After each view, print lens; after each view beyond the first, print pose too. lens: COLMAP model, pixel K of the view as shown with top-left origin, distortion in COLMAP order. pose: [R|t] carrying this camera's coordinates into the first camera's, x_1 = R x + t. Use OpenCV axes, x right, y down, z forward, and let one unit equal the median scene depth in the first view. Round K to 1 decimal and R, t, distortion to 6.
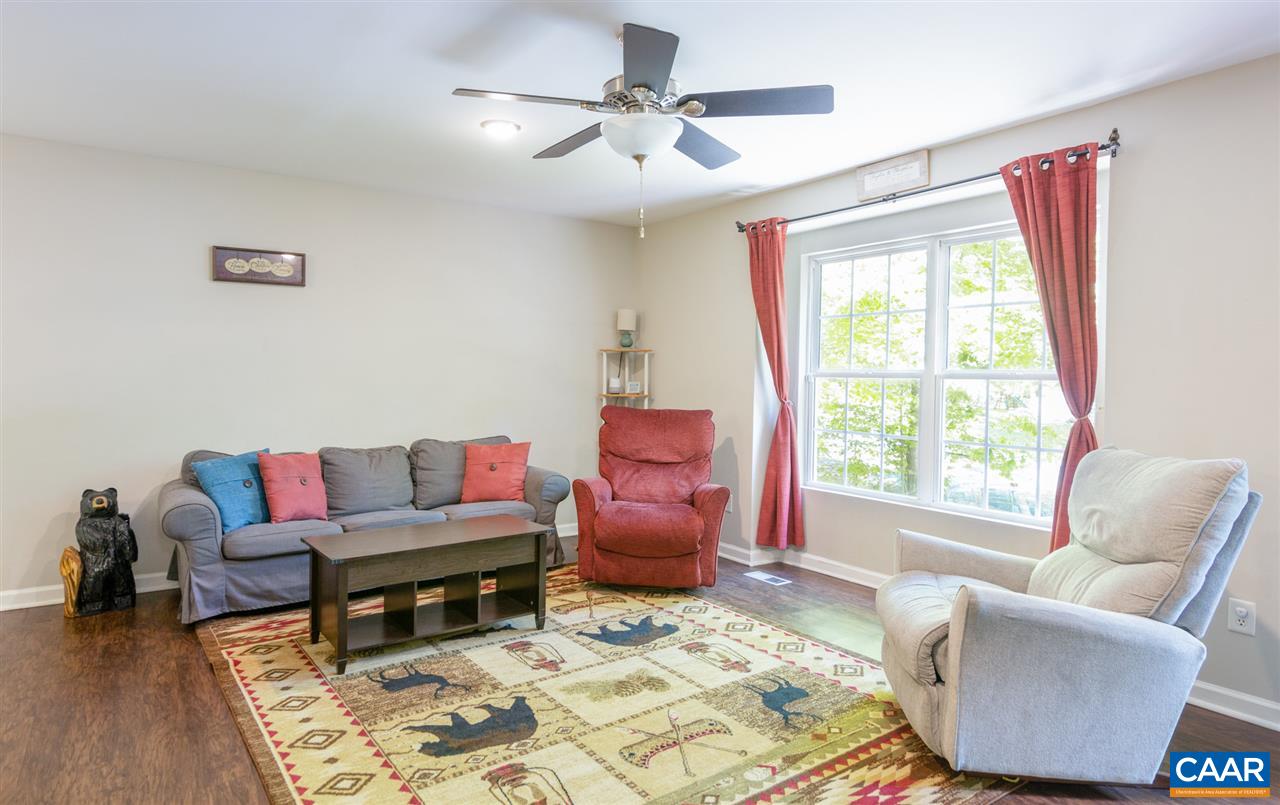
lens RADIAL K [[725.4, 0, 640.0], [0, 725.4, 402.5], [0, 0, 1]] dist [0.002745, 0.000099]
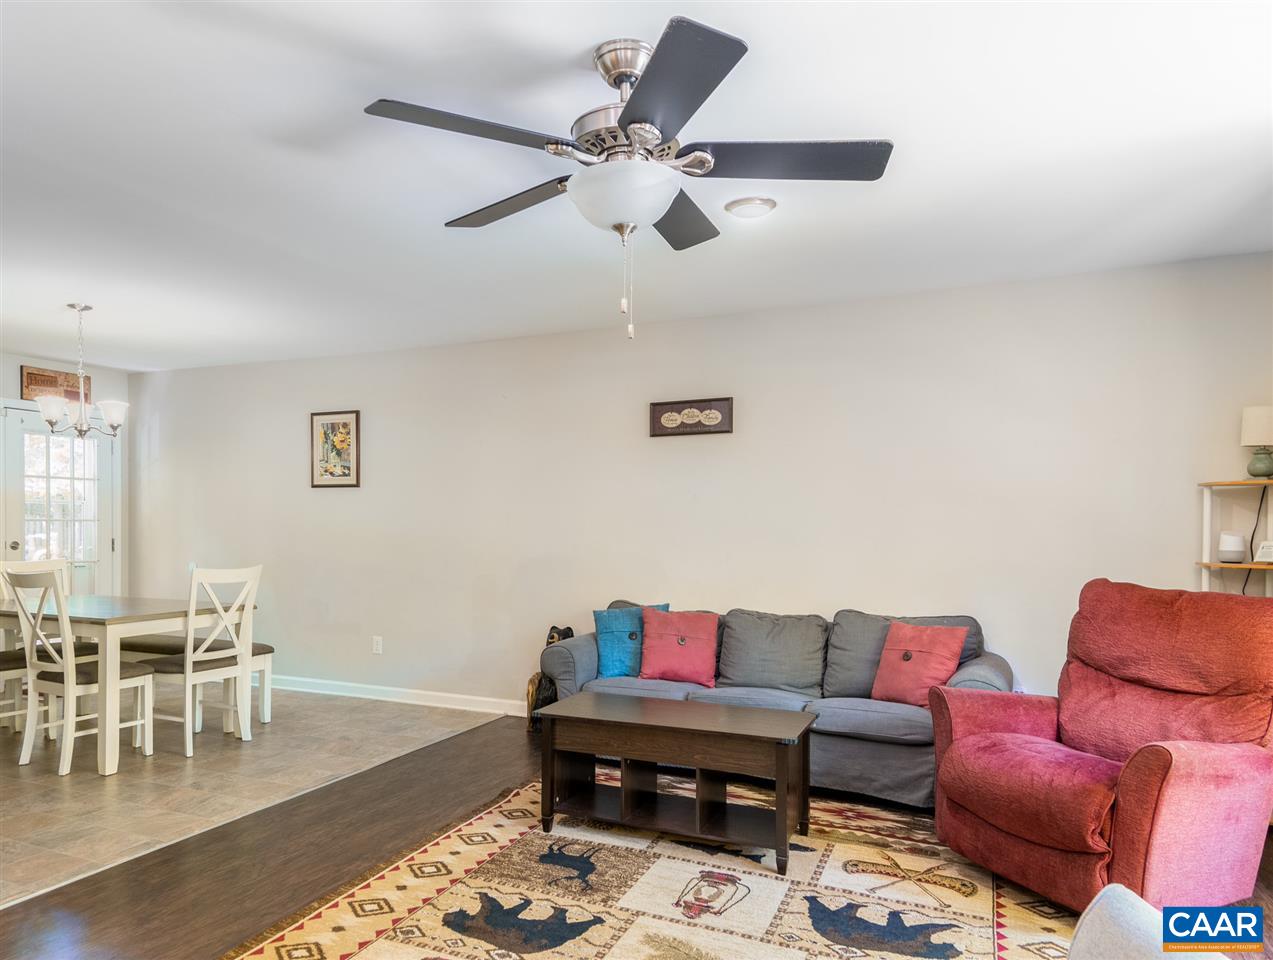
lens RADIAL K [[901.6, 0, 628.5], [0, 901.6, 551.7], [0, 0, 1]] dist [0.100985, -0.074467]
pose [[0.480853, 0.022790, -0.876505, 0.592261], [-0.034822, 0.999370, 0.006882, -0.014894], [0.876110, 0.027212, 0.481343, 0.409251]]
